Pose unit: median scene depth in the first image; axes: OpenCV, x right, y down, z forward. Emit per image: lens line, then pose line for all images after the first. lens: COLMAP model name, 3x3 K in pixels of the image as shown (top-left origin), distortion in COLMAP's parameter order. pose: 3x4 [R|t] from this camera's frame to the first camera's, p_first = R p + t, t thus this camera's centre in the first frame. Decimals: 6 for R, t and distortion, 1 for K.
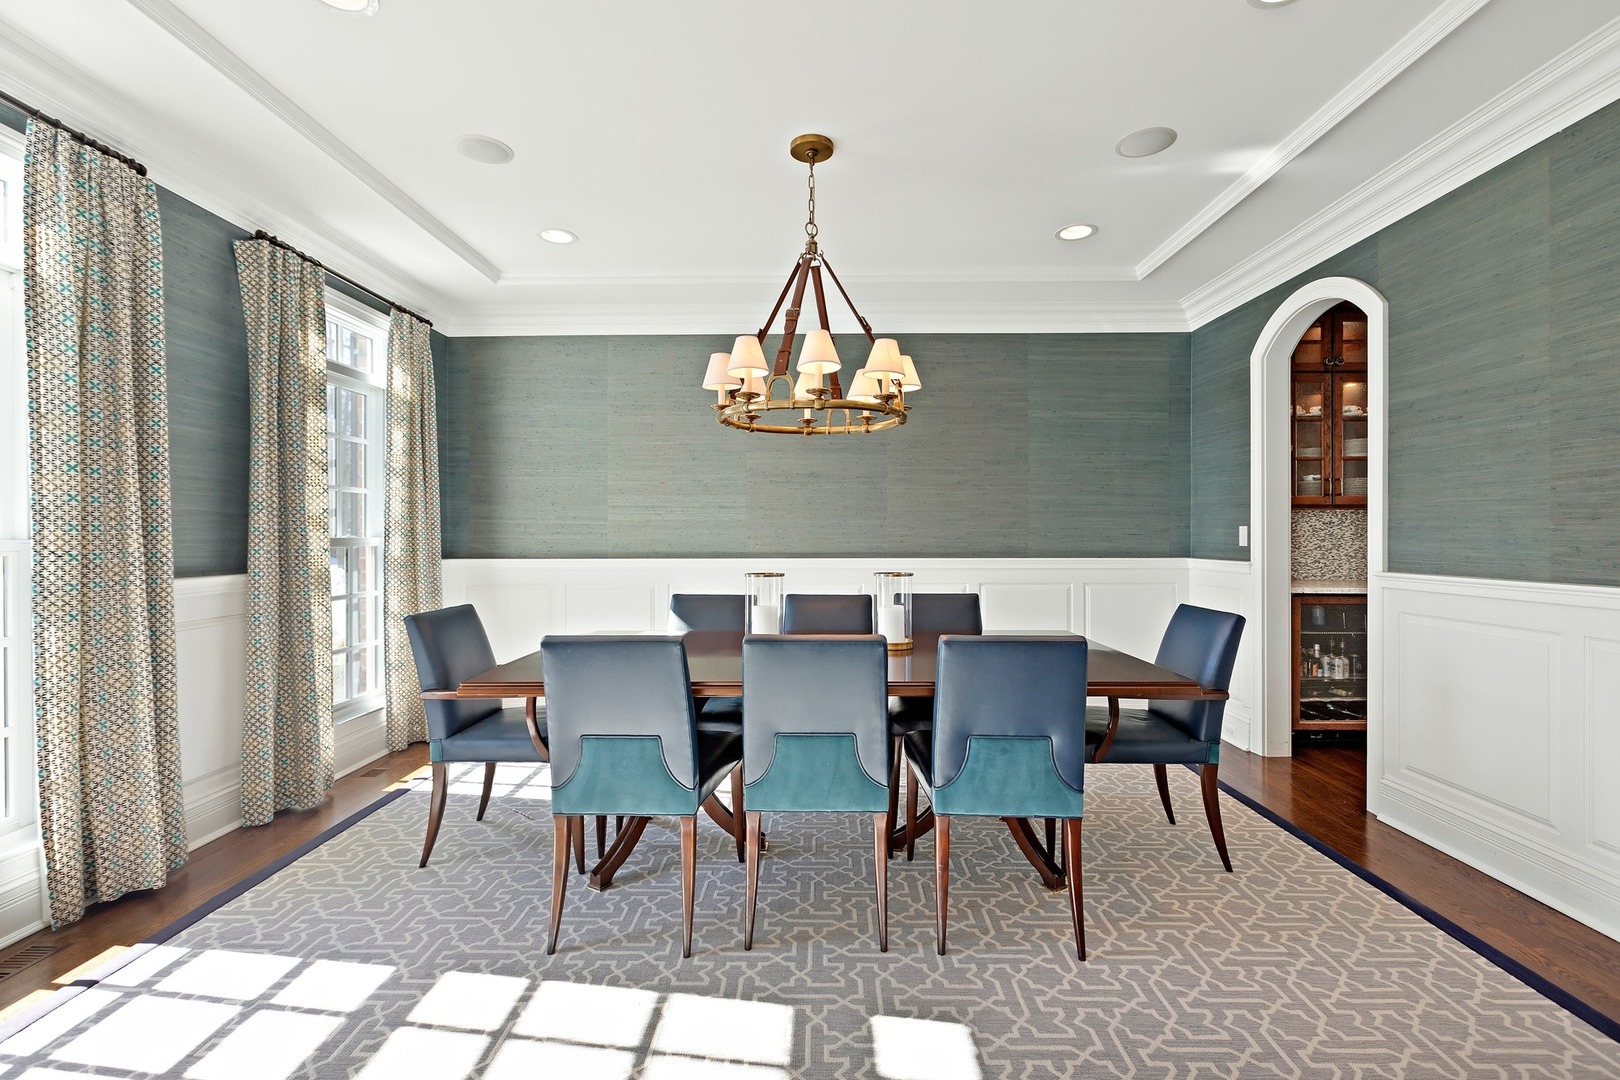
lens RADIAL K [[732.5, 0, 810.0], [0, 732.5, 540.0], [0, 0, 1]] dist [-0.000394, -0.000042]
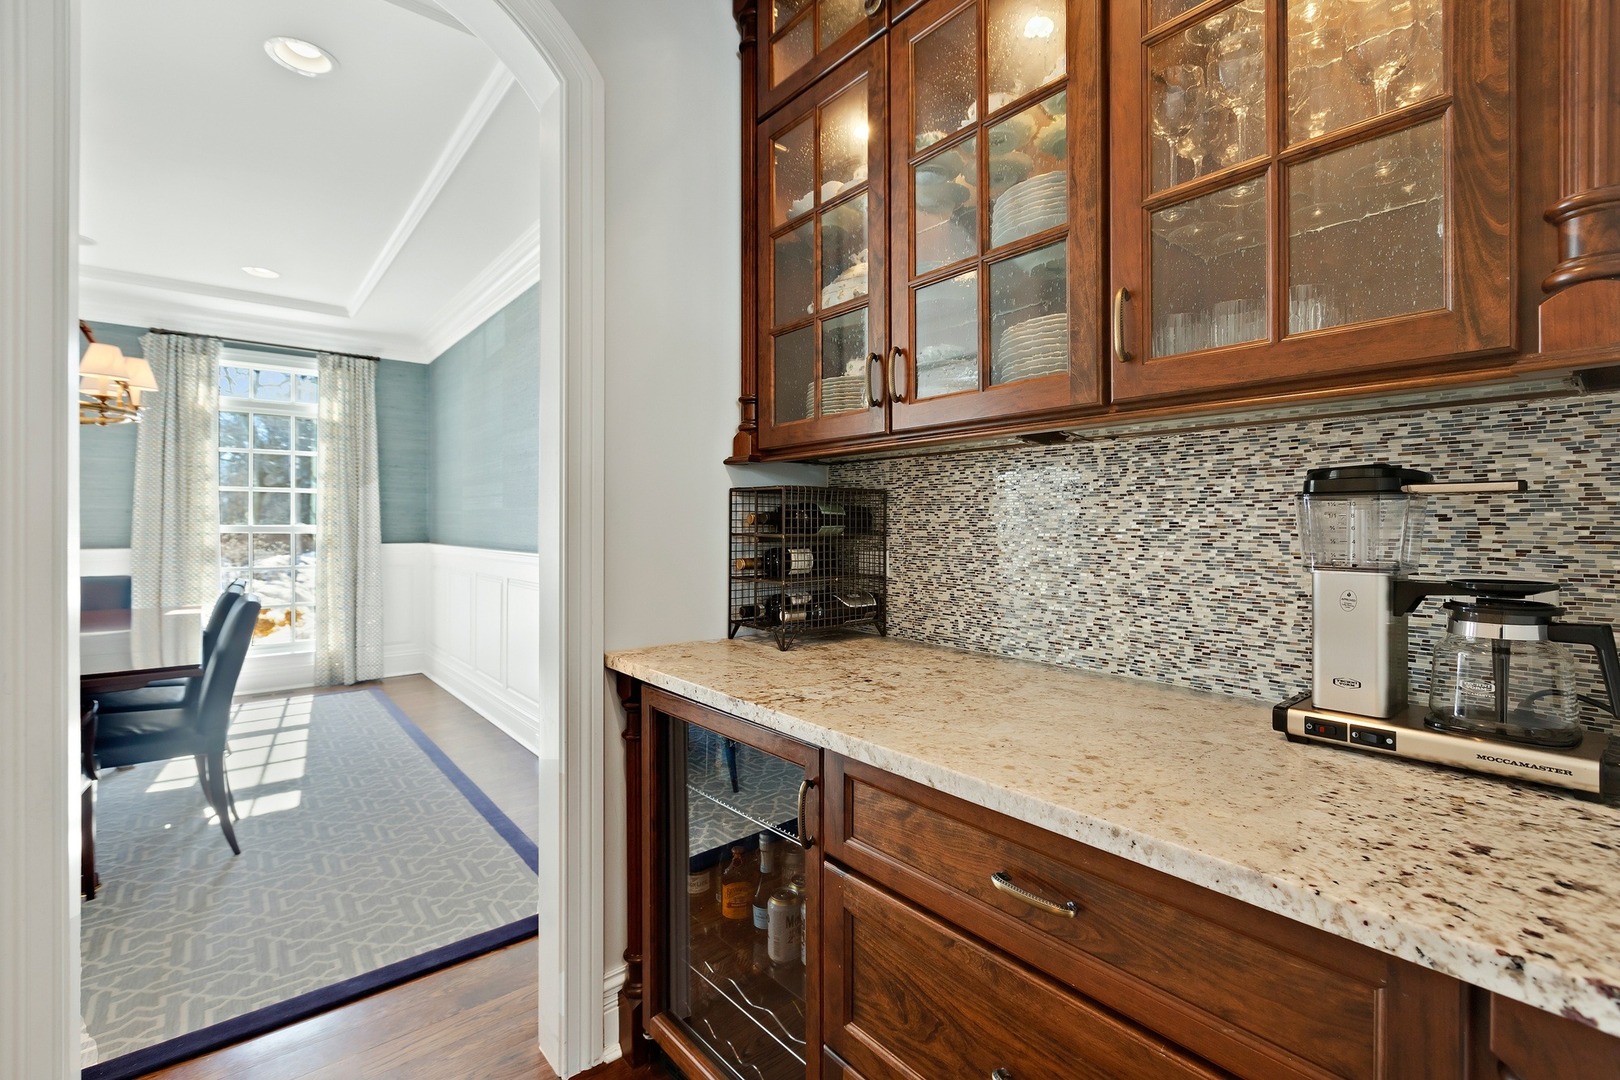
lens RADIAL K [[732.5, 0, 810.0], [0, 732.5, 540.0], [0, 0, 1]] dist [-0.000394, -0.000042]
pose [[0.637505, 0.015730, -0.770285, 0.886937], [-0.005433, 0.999858, 0.015921, -0.004923], [0.770427, -0.005965, 0.637500, 0.712573]]
